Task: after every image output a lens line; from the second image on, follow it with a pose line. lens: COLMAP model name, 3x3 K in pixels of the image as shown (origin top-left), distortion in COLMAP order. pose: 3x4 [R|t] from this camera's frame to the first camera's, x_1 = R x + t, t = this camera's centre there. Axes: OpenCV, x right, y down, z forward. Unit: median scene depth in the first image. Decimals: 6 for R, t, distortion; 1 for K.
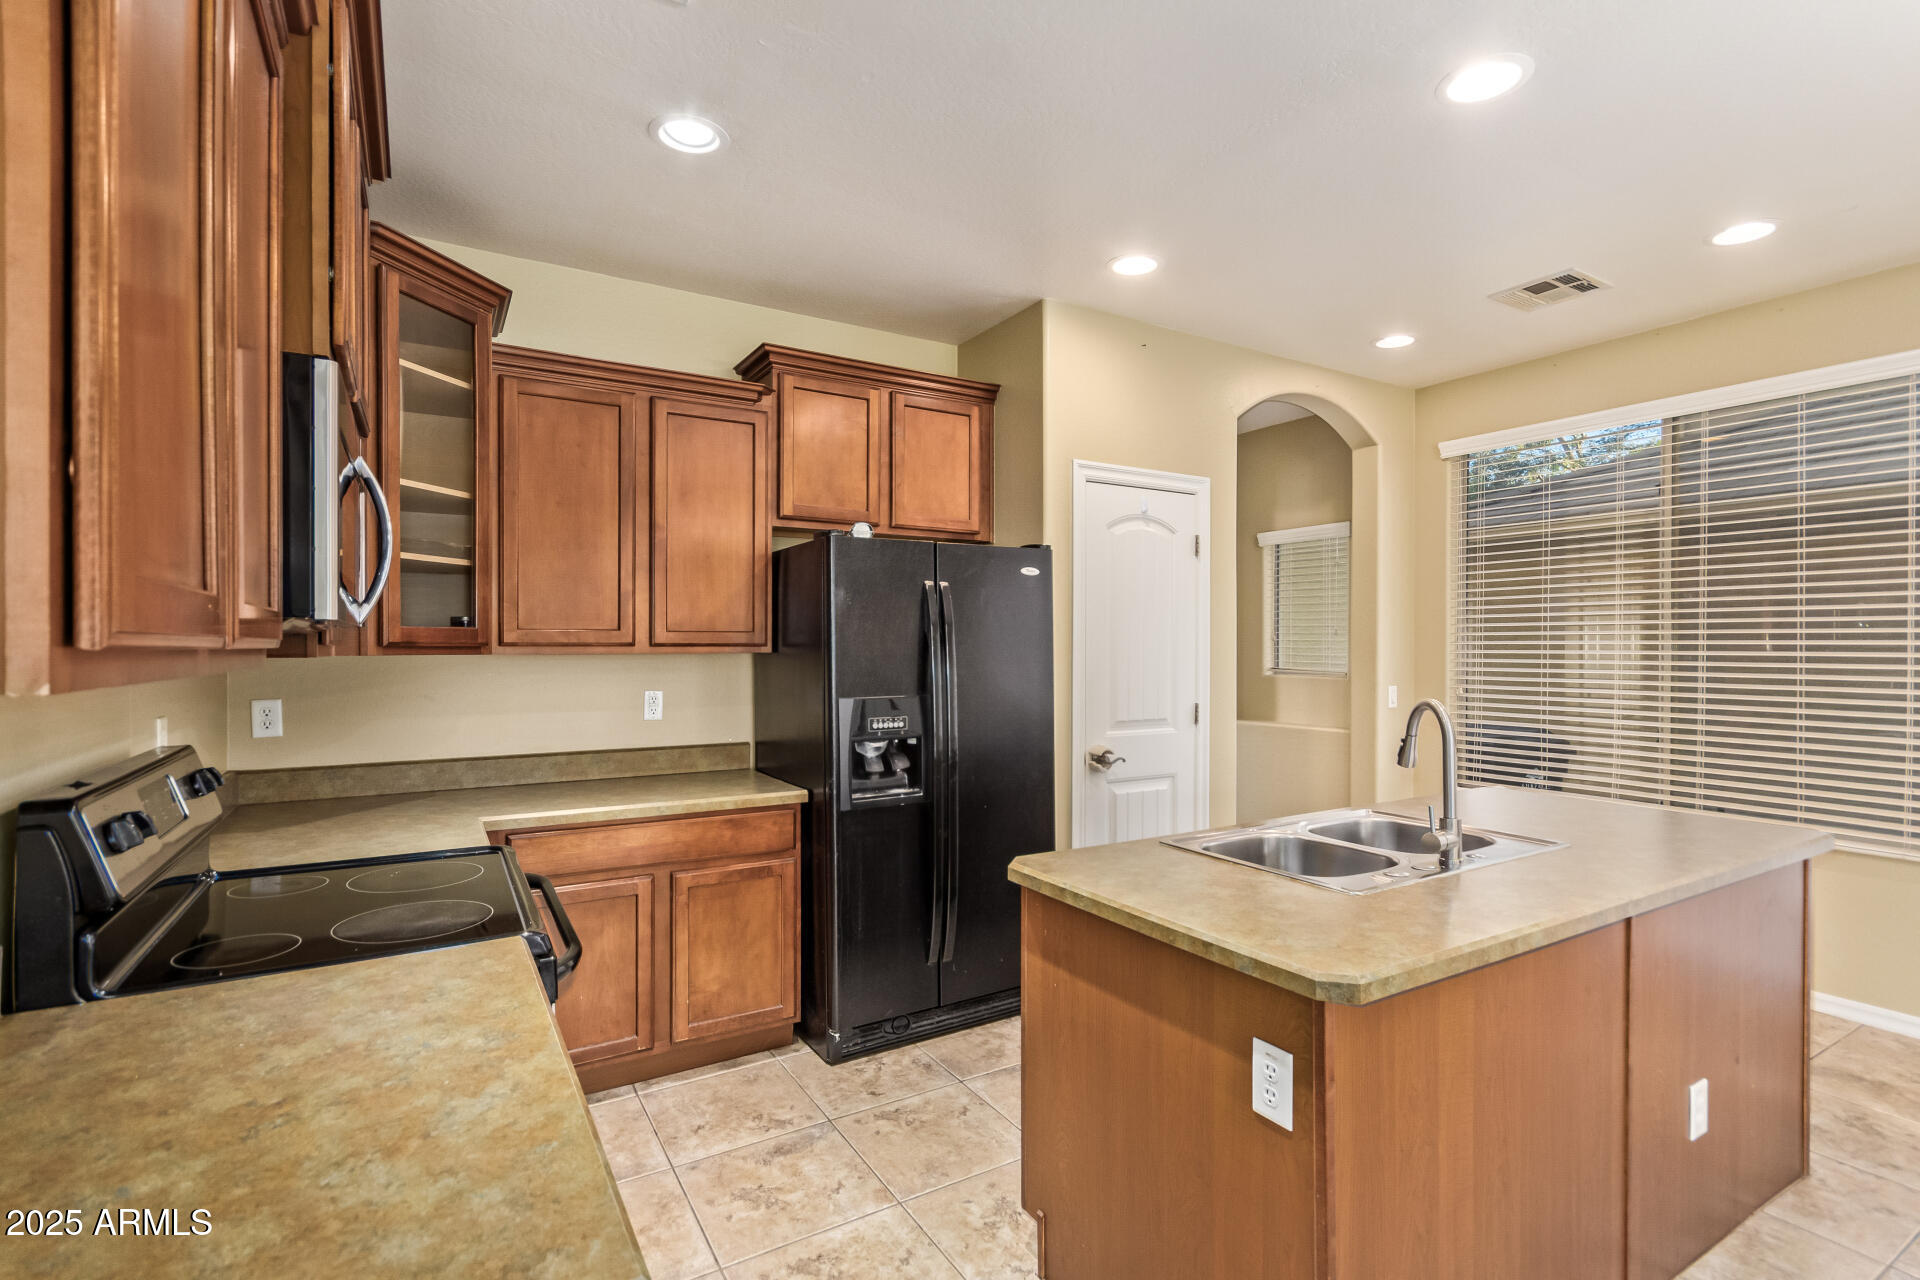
lens RADIAL K [[884.9, 0, 969.2], [0, 884.9, 645.7], [0, 0, 1]] dist [0.002999, -0.000426]
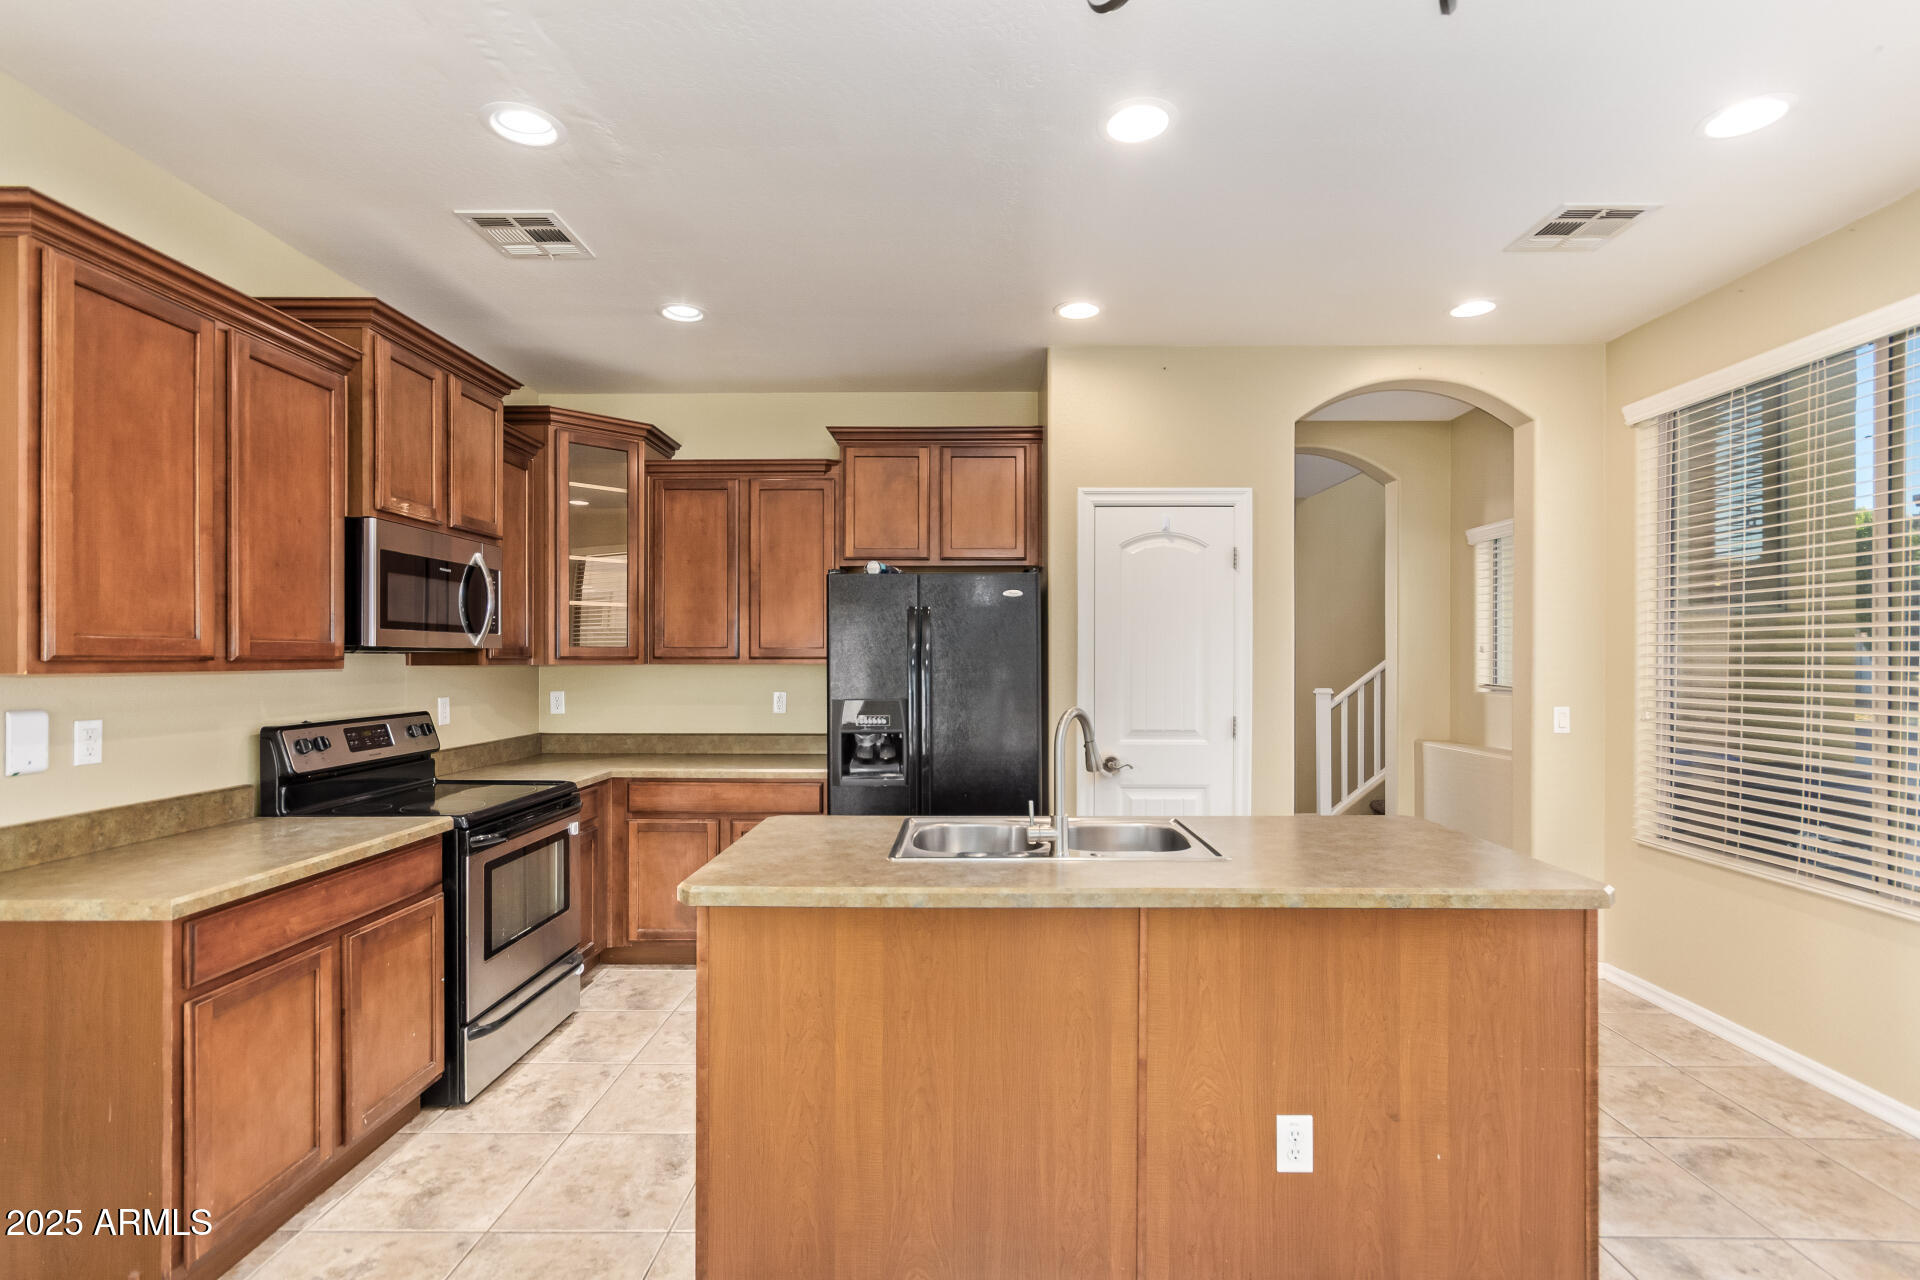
lens RADIAL K [[884.9, 0, 969.7], [0, 884.9, 657.0], [0, 0, 1]] dist [0.002999, -0.000426]
pose [[0.849875, -0.000564, -0.526984, 0.650420], [0.000175, 1.000000, -0.000789, -0.001222], [0.526985, 0.000579, 0.849875, 0.001580]]
